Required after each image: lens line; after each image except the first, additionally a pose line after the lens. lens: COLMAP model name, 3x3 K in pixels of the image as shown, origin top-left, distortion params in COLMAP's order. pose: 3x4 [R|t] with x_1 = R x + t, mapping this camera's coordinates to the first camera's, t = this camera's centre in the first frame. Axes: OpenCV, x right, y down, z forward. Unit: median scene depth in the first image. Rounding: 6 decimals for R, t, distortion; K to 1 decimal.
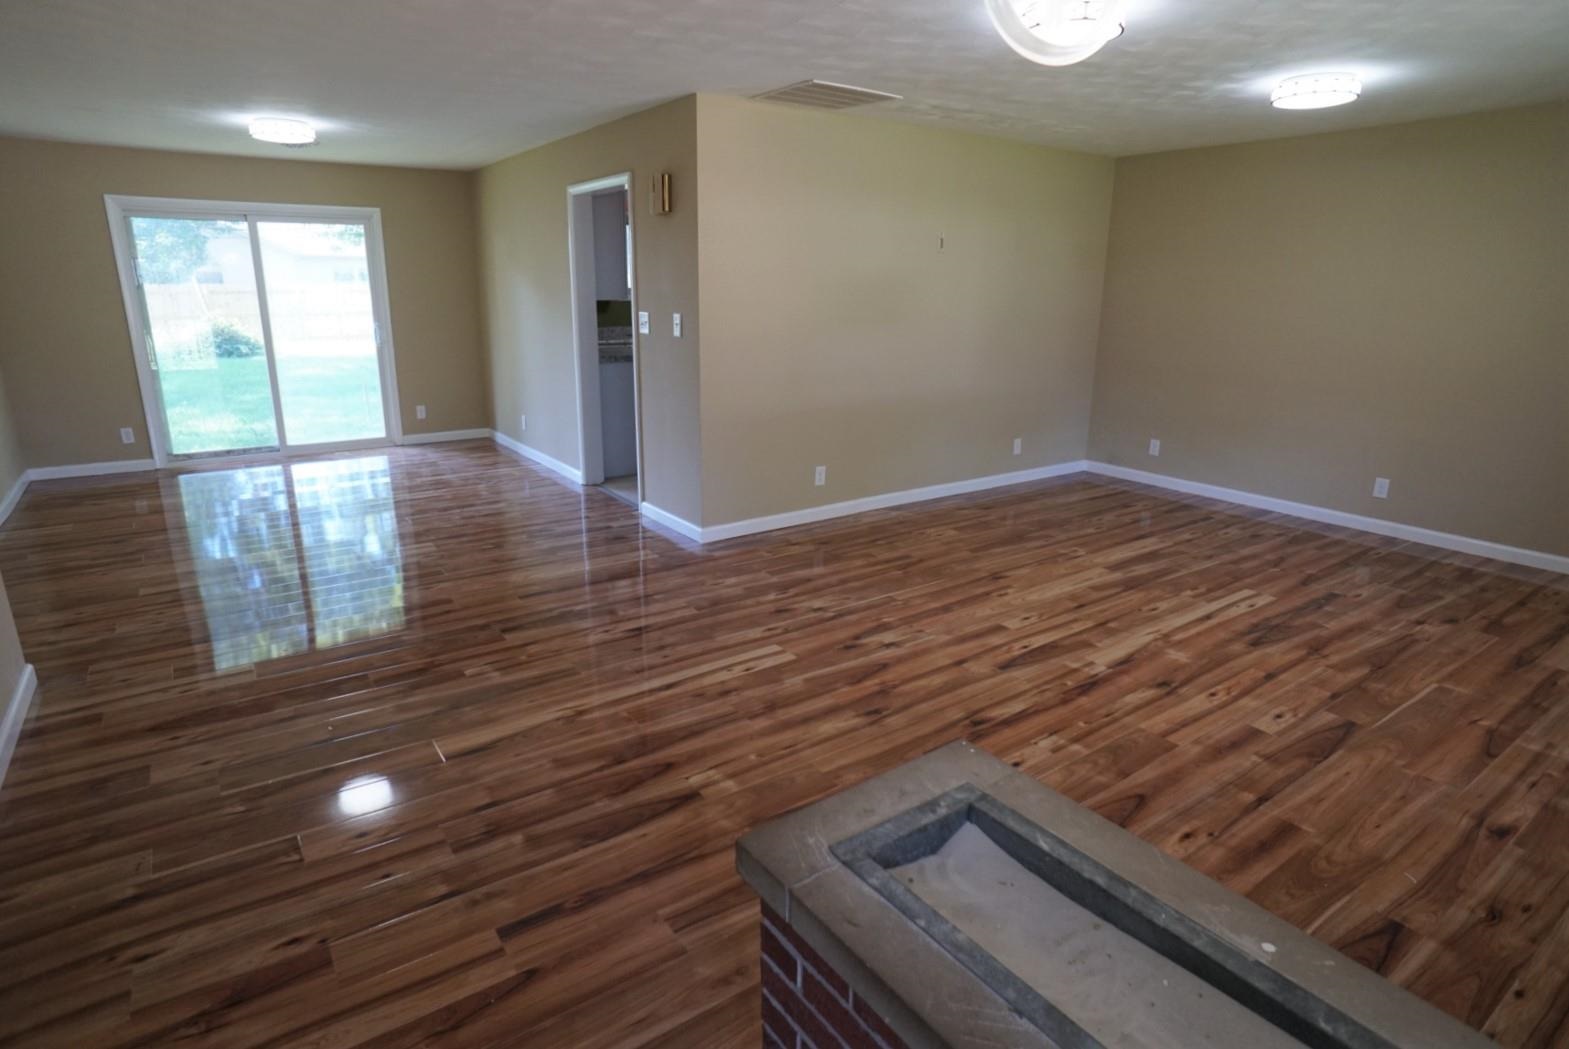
lens RADIAL K [[843.0, 0, 766.9], [0, 843.0, 520.3], [0, 0, 1]] dist [-0.050701, 0.029205]
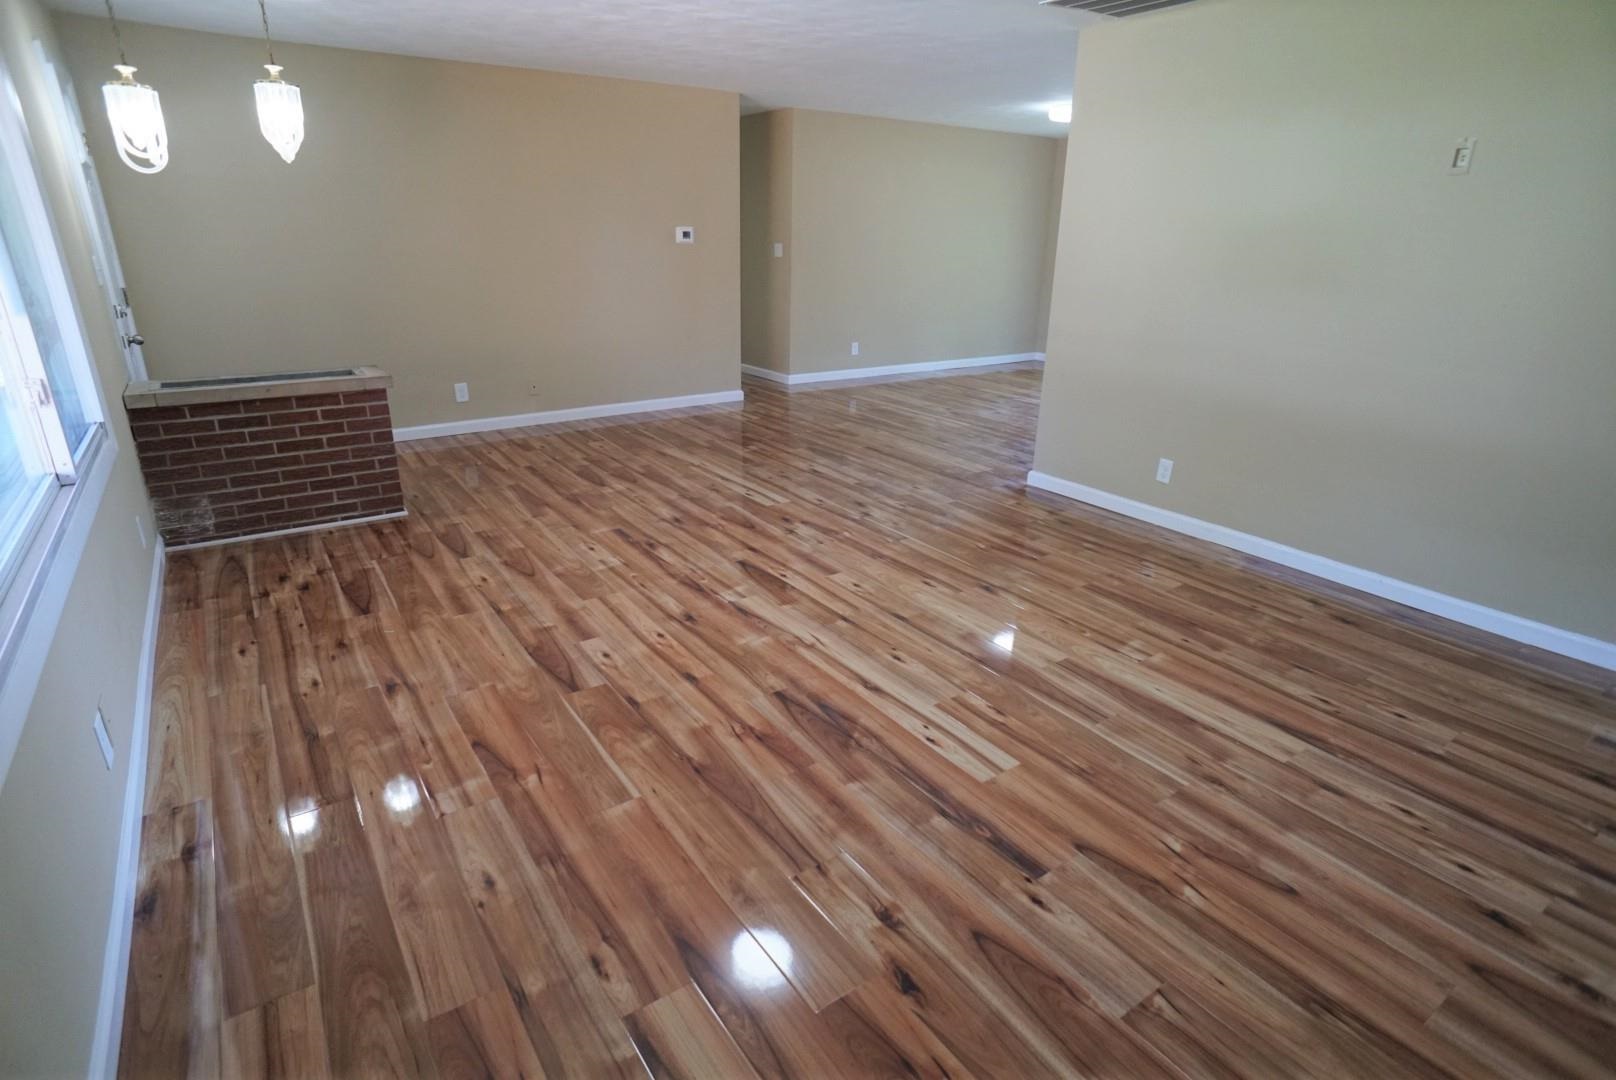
lens RADIAL K [[868.3, 0, 796.3], [0, 868.3, 544.1], [0, 0, 1]] dist [-0.050701, 0.029205]
pose [[-0.023519, 0.334726, -0.942022, 1.261502], [-0.288028, 0.900059, 0.327007, -0.225778], [0.957333, 0.279020, 0.075242, 0.914766]]
